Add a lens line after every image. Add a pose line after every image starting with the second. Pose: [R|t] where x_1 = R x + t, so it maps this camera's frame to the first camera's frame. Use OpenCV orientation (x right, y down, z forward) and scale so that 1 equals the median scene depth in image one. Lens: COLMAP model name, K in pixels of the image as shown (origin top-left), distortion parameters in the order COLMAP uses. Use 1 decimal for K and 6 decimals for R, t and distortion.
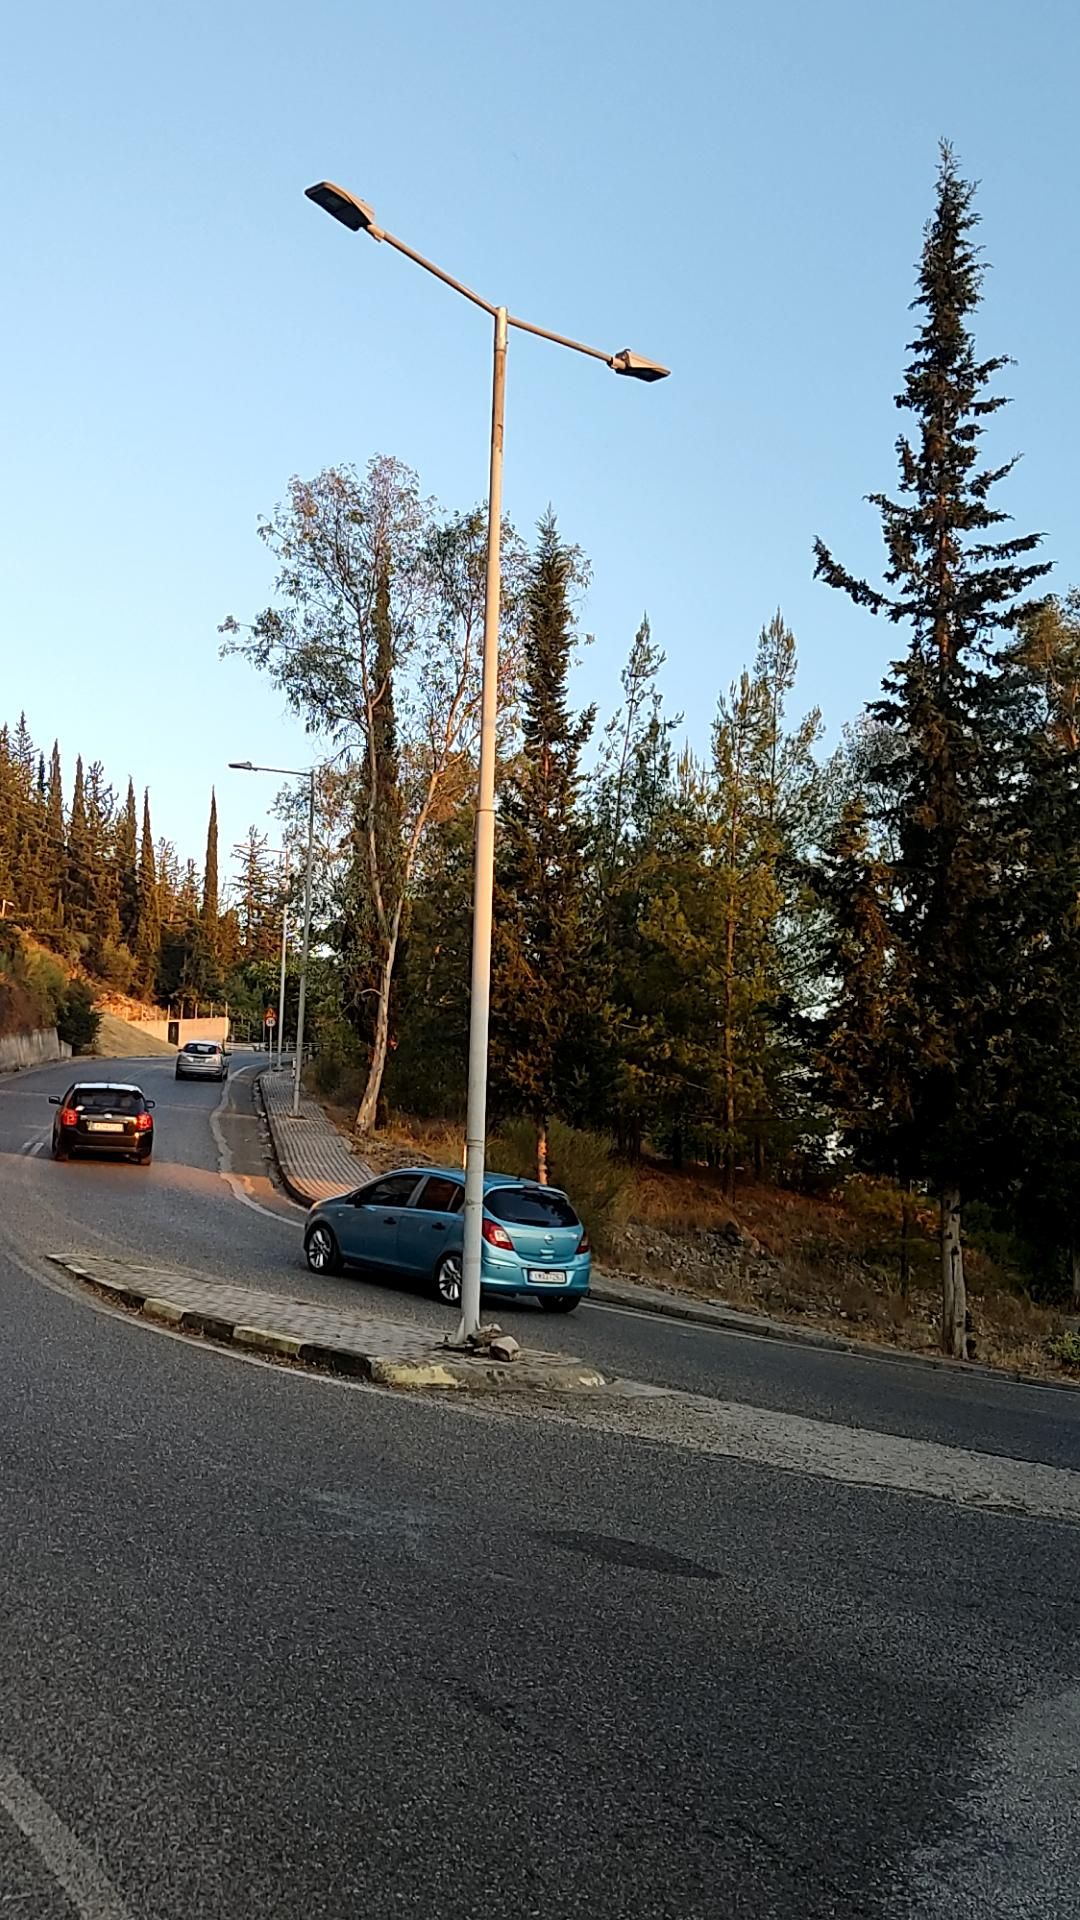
lens RADIAL K [[1571.2, 0, 540.4], [0, 1571.2, 959.6], [0, 0, 1]] dist [0.009343, 0.001026]
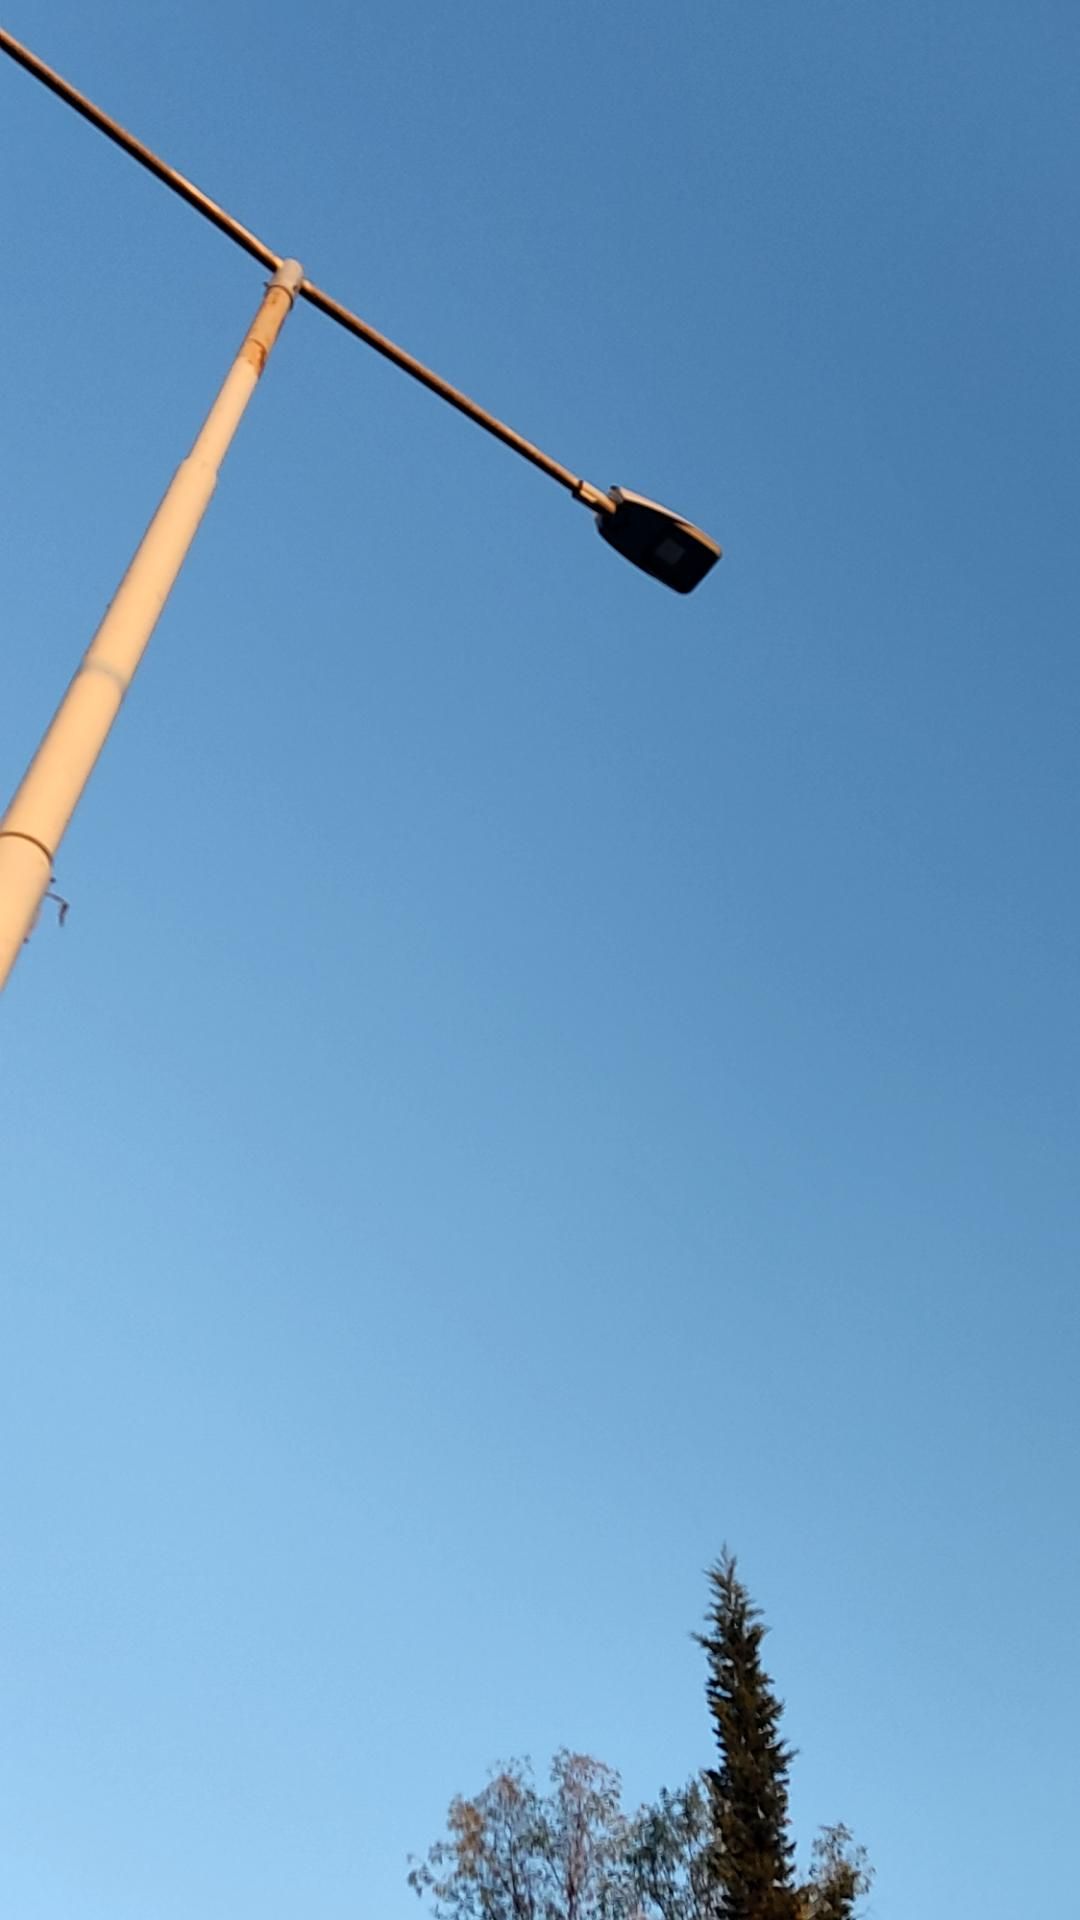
lens RADIAL K [[1571.2, 0, 539.4], [0, 1571.2, 959.5], [0, 0, 1]] dist [0.009343, 0.001026]
pose [[0.982113, -0.166235, -0.088431, 0.016600], [0.038601, 0.637423, -0.769547, 0.021293], [0.184294, 0.752368, 0.632438, 0.256559]]
